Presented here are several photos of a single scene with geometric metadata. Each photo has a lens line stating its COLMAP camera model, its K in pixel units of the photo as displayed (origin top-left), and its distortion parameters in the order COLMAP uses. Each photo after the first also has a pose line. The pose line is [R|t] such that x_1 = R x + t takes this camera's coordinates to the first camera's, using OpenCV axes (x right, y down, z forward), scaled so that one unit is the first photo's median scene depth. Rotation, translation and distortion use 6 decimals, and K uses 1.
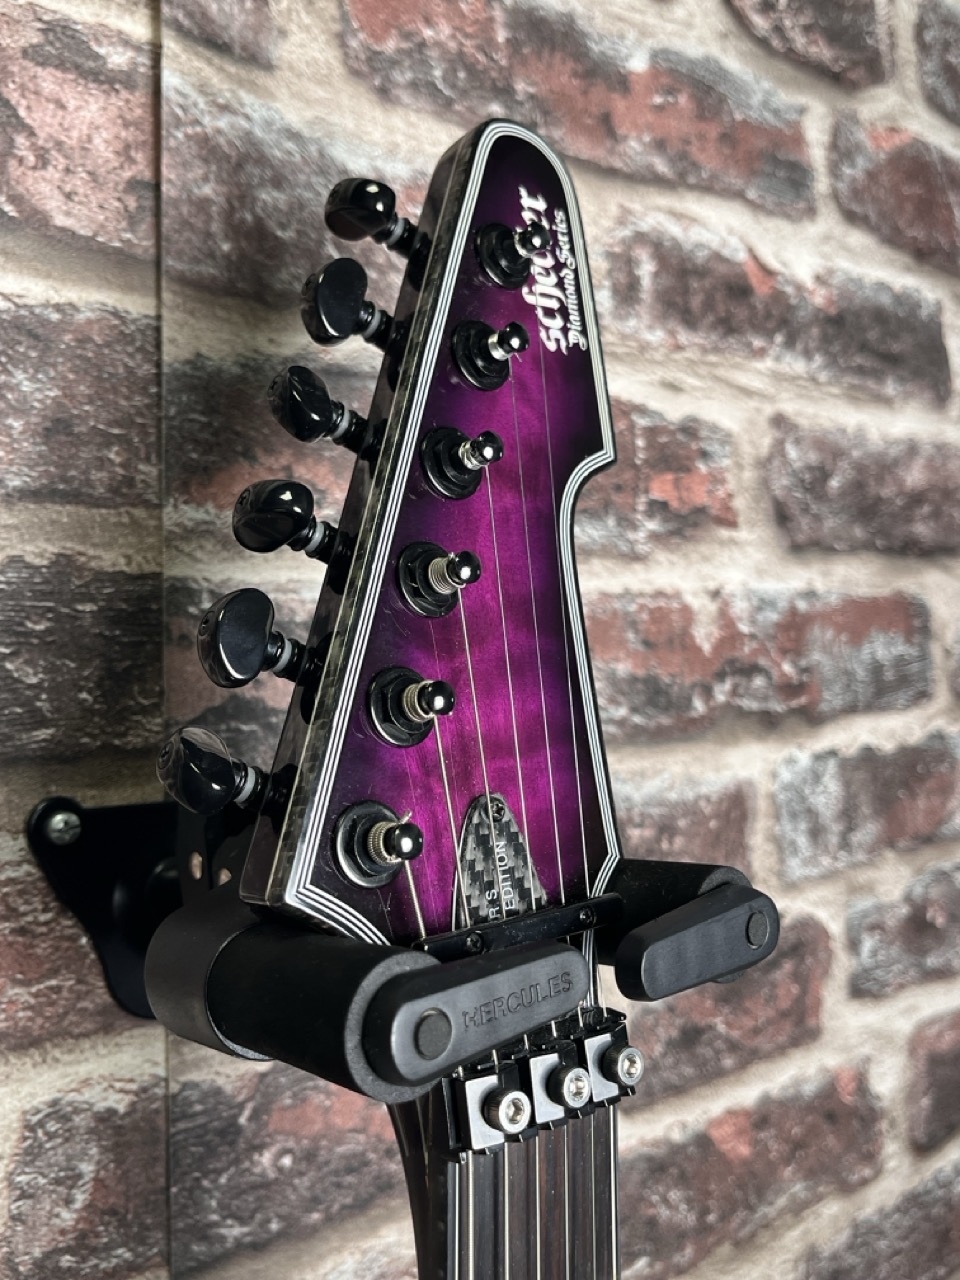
lens RADIAL K [[1248.4, 0, 491.9], [0, 1248.4, 635.5], [0, 0, 1]] dist [0.016758, 0.000000]
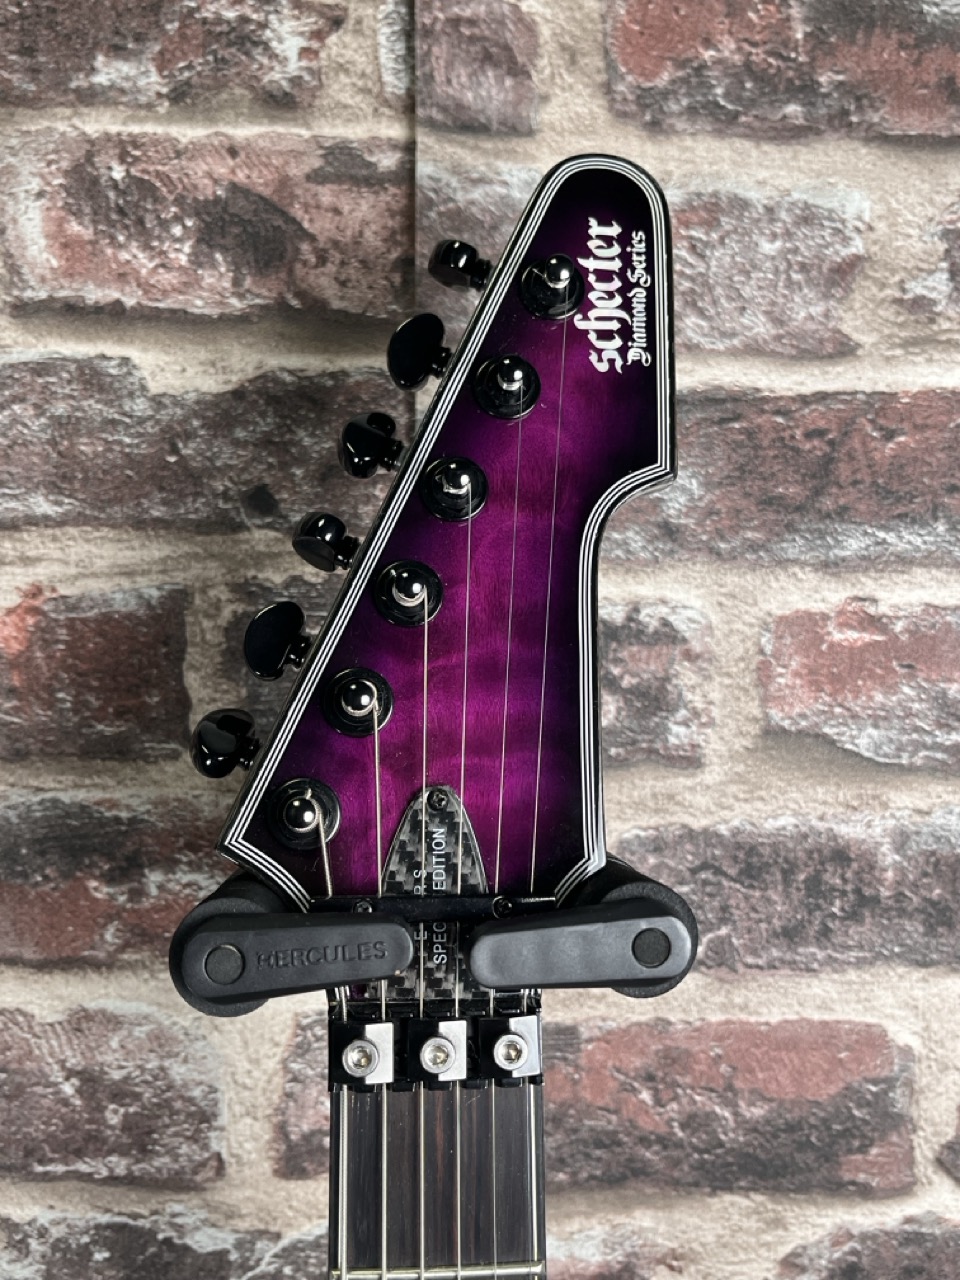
lens RADIAL K [[1248.4, 0, 479.2], [0, 1248.4, 649.5], [0, 0, 1]] dist [0.016758, 0.000000]
pose [[0.800292, 0.022498, -0.599188, 0.517816], [-0.021486, 0.999730, 0.008841, -0.003808], [0.599226, 0.005799, 0.800559, 0.094942]]
